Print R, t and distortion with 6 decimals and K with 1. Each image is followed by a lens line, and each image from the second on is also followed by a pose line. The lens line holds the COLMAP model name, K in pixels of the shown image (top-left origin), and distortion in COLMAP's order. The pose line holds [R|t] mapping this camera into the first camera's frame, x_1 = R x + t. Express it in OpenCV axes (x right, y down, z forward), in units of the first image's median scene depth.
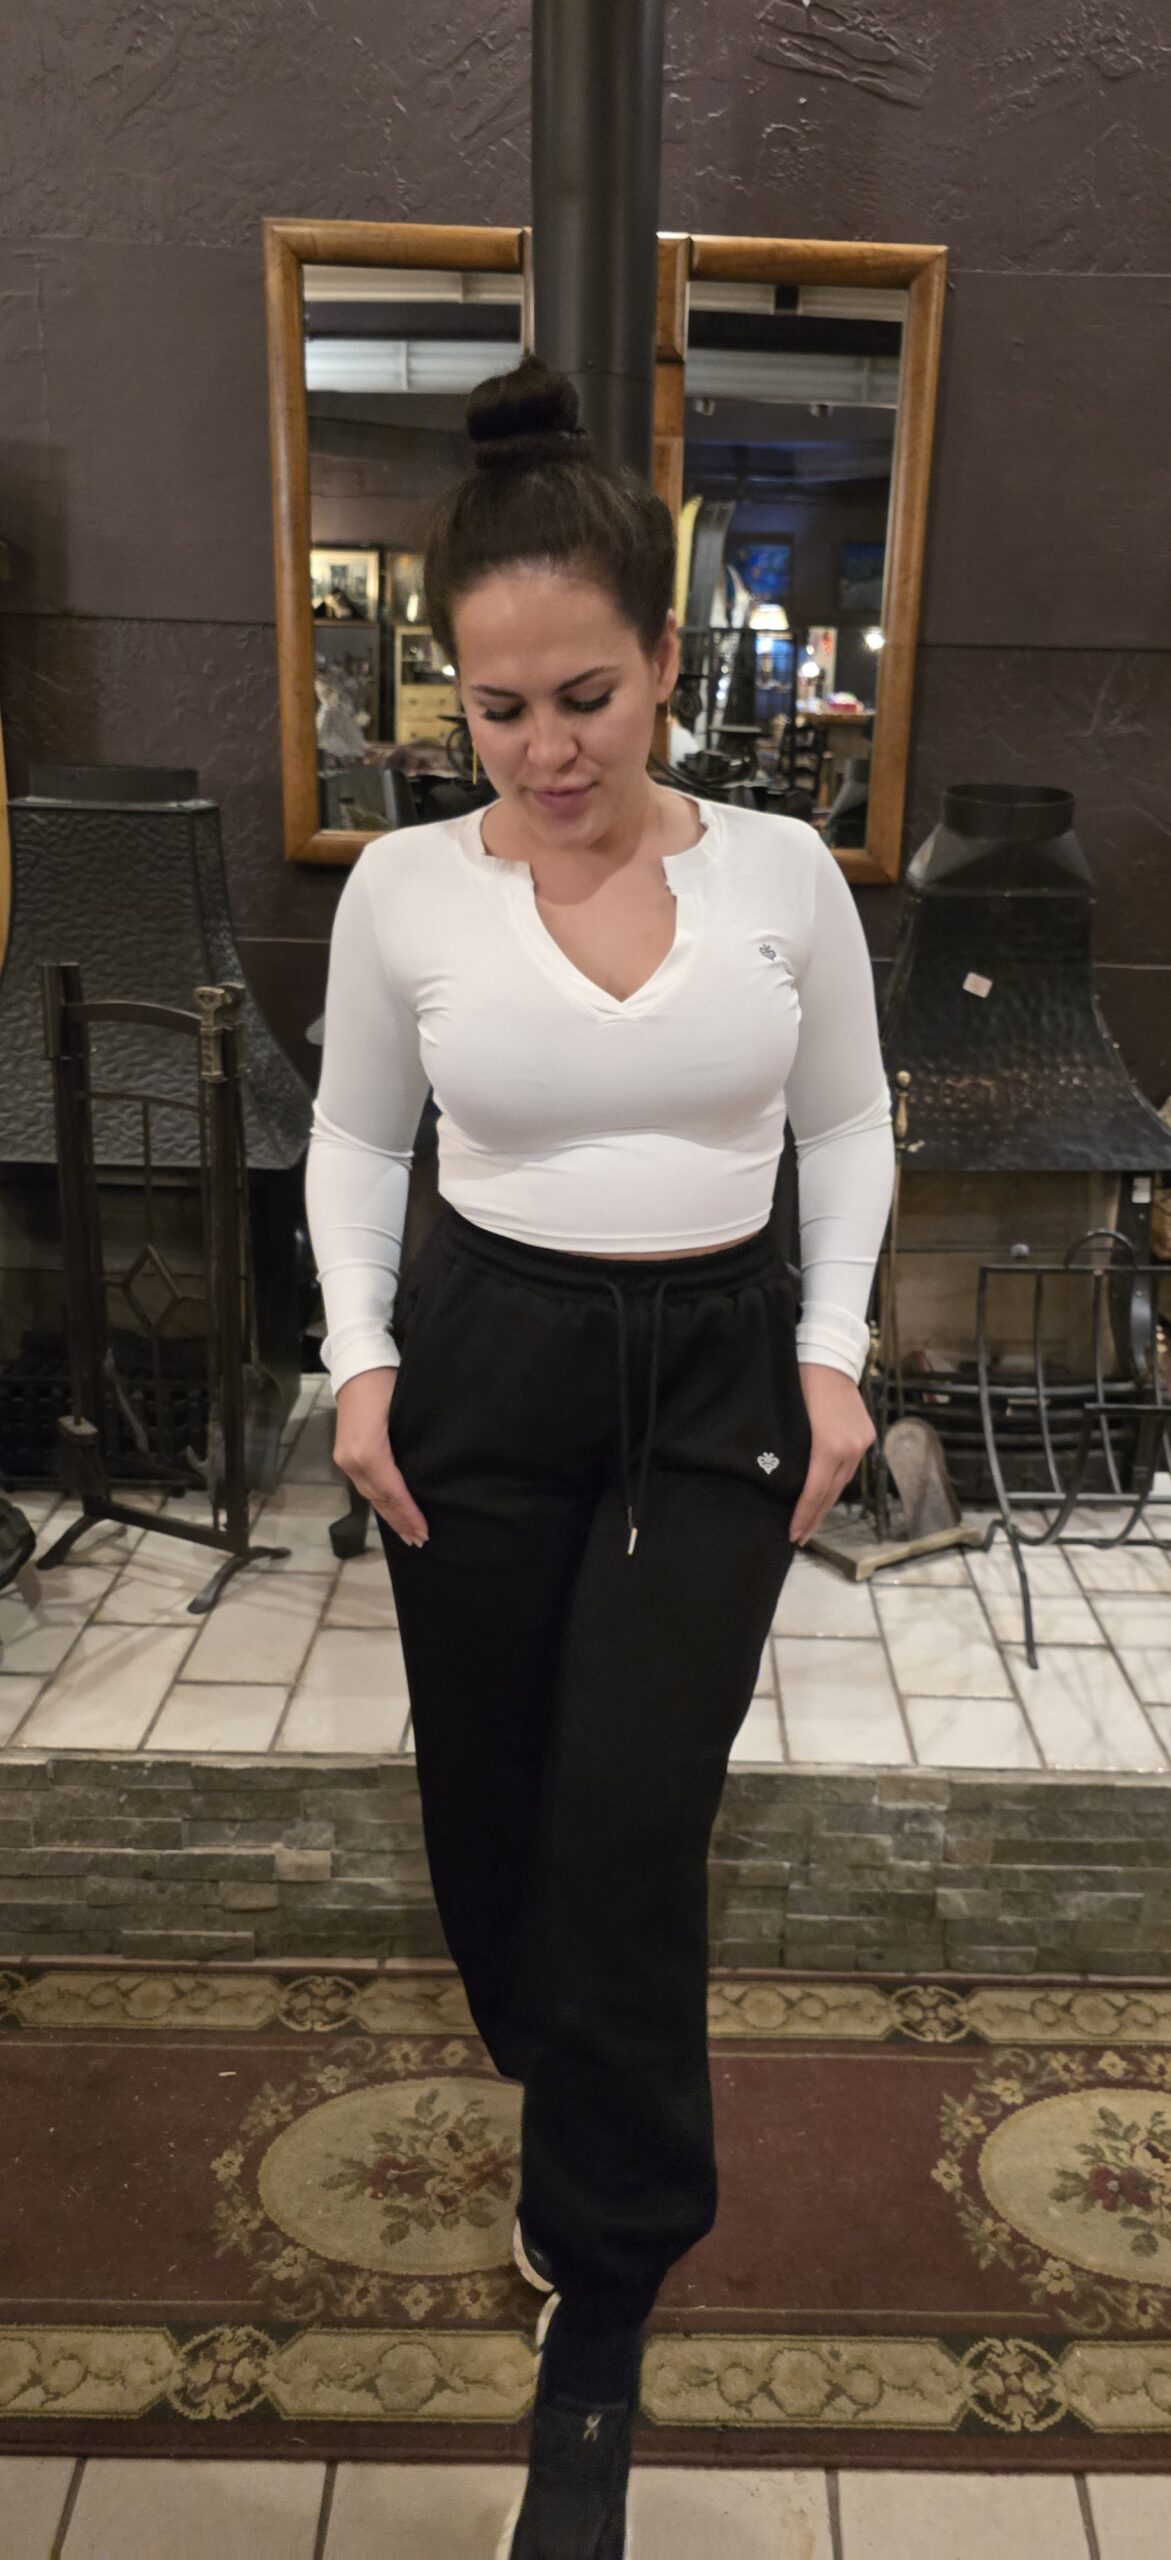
lens RADIAL K [[1720.8, 0, 659.6], [0, 1720.8, 1380.1], [0, 0, 1]] dist [0.025567, -0.040174]
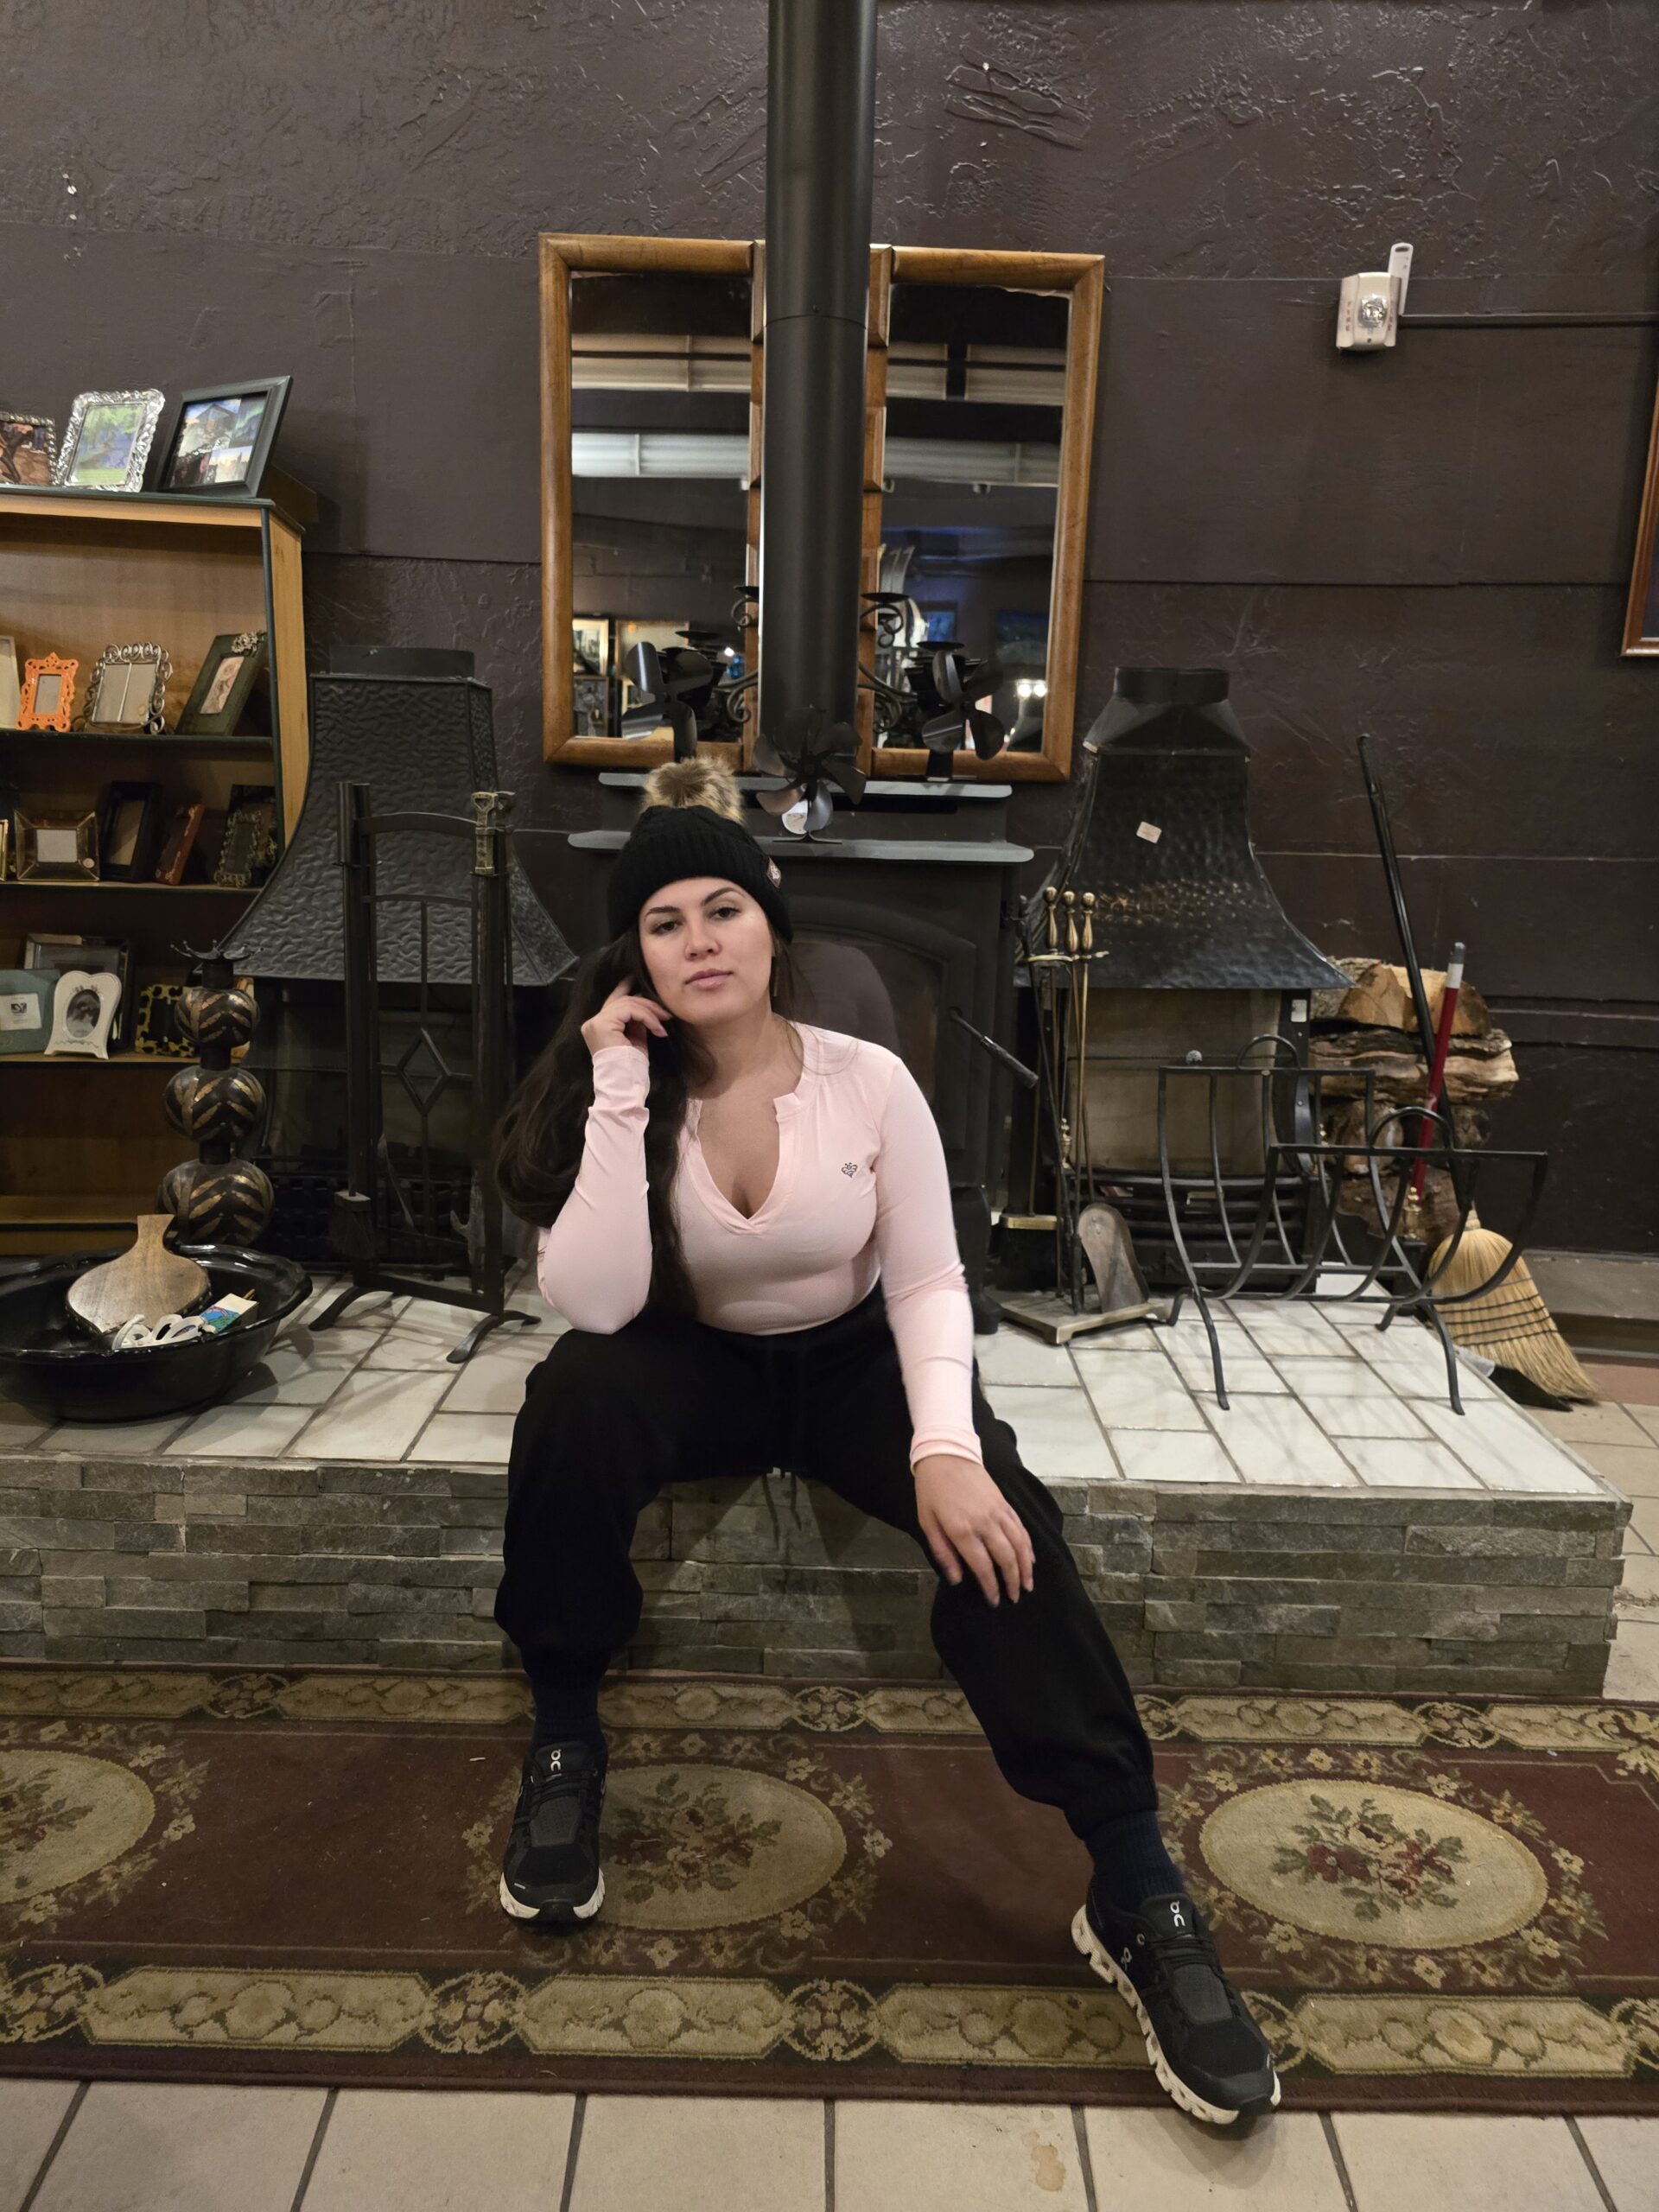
lens RADIAL K [[1499.8, 0, 830.7], [0, 1499.8, 1154.3], [0, 0, 1]] dist [0.017996, -0.031304]
pose [[0.999980, -0.001089, -0.006290, -0.027179], [0.000319, 0.992625, -0.121225, 0.134669], [0.006375, 0.121221, 0.992605, 0.045769]]
